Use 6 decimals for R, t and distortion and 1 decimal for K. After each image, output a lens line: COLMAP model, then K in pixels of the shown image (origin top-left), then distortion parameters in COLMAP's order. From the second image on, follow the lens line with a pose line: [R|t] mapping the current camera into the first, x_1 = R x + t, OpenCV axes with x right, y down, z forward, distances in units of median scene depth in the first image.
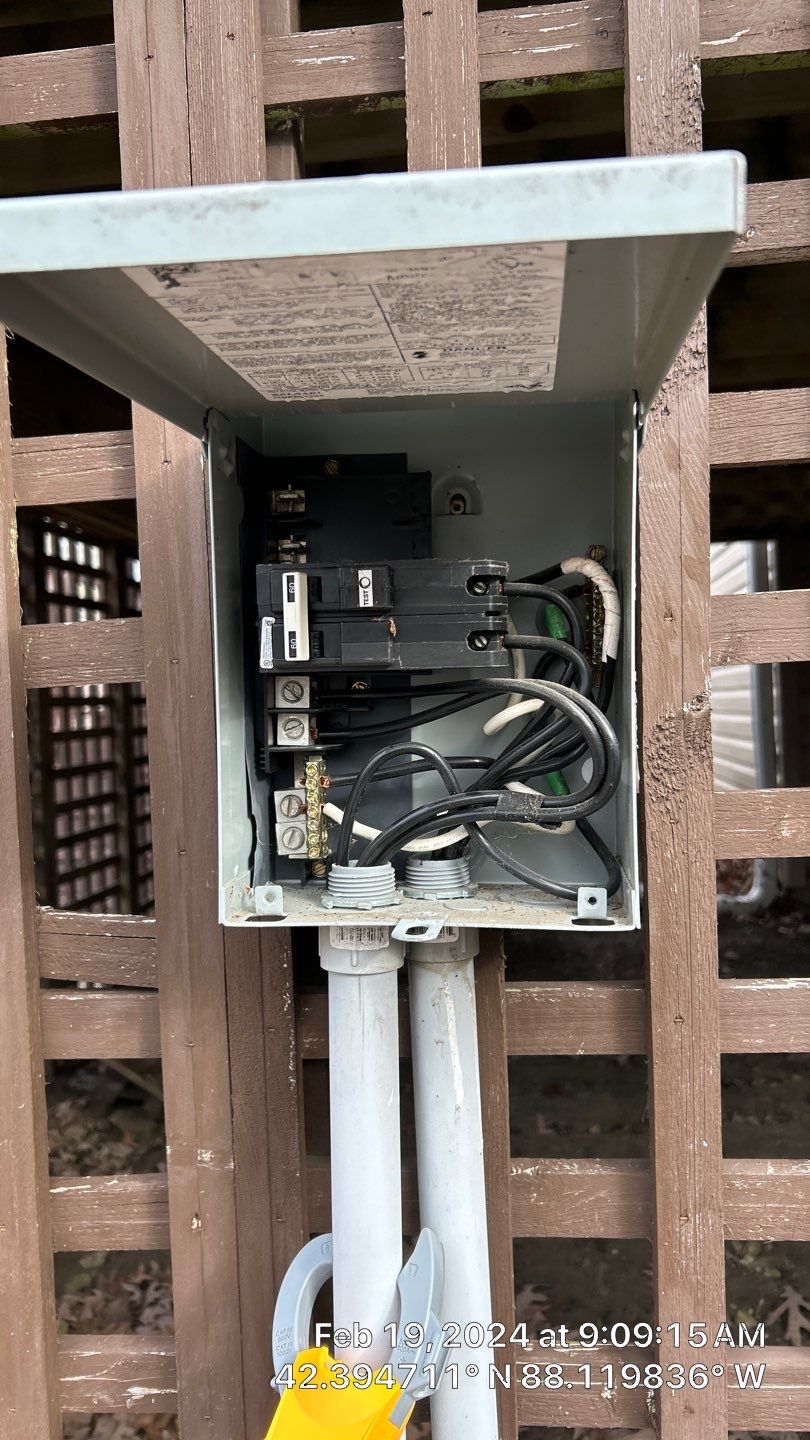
lens RADIAL K [[1098.2, 0, 406.4], [0, 1098.2, 691.1], [0, 0, 1]] dist [0.102475, -0.000481]
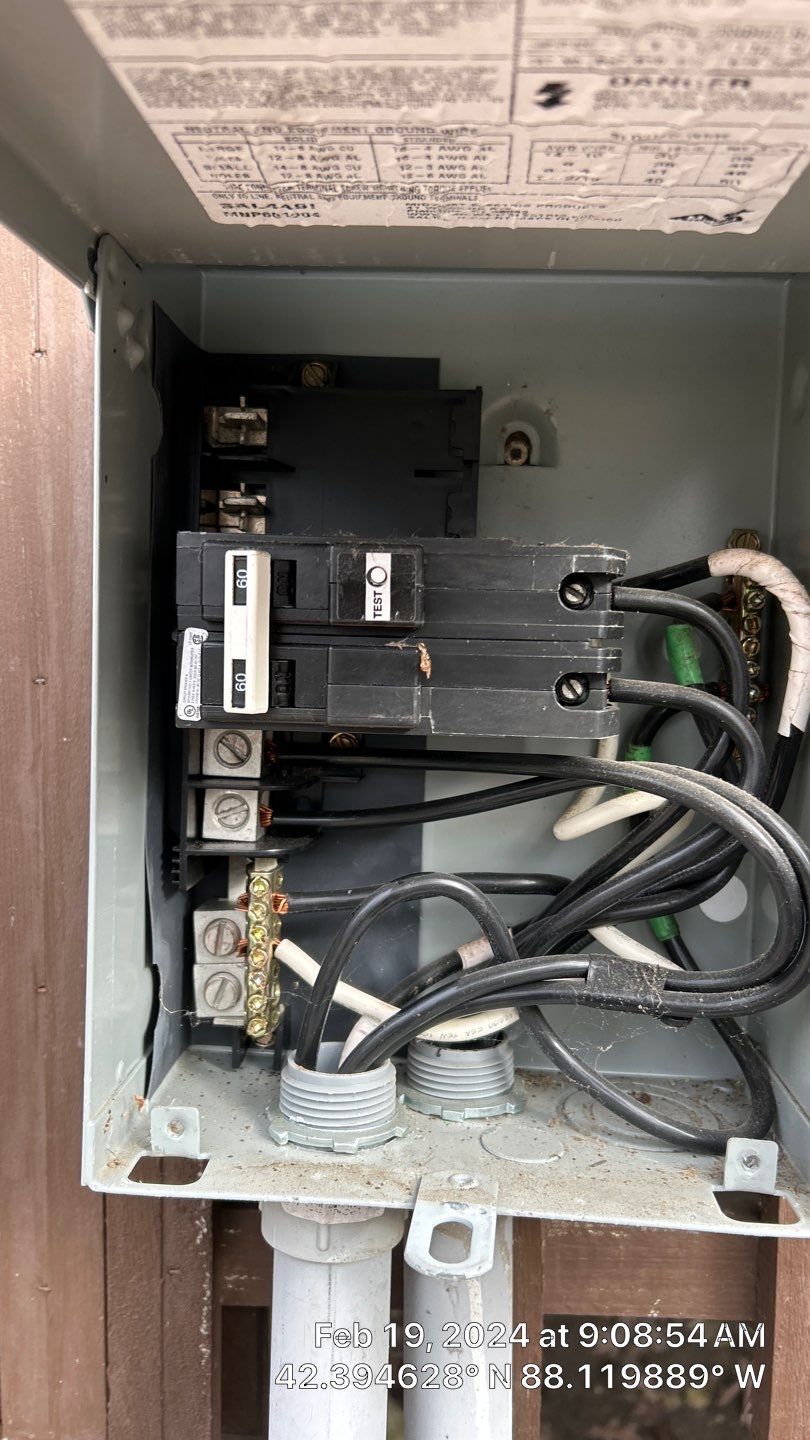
lens RADIAL K [[1093.9, 0, 394.3], [0, 1093.9, 704.5], [0, 0, 1]] dist [0.049161, -0.045386]
pose [[0.997397, 0.047112, 0.054592, -0.052153], [-0.049335, 0.997976, 0.040114, -0.053509], [-0.052592, -0.042703, 0.997703, 0.426320]]
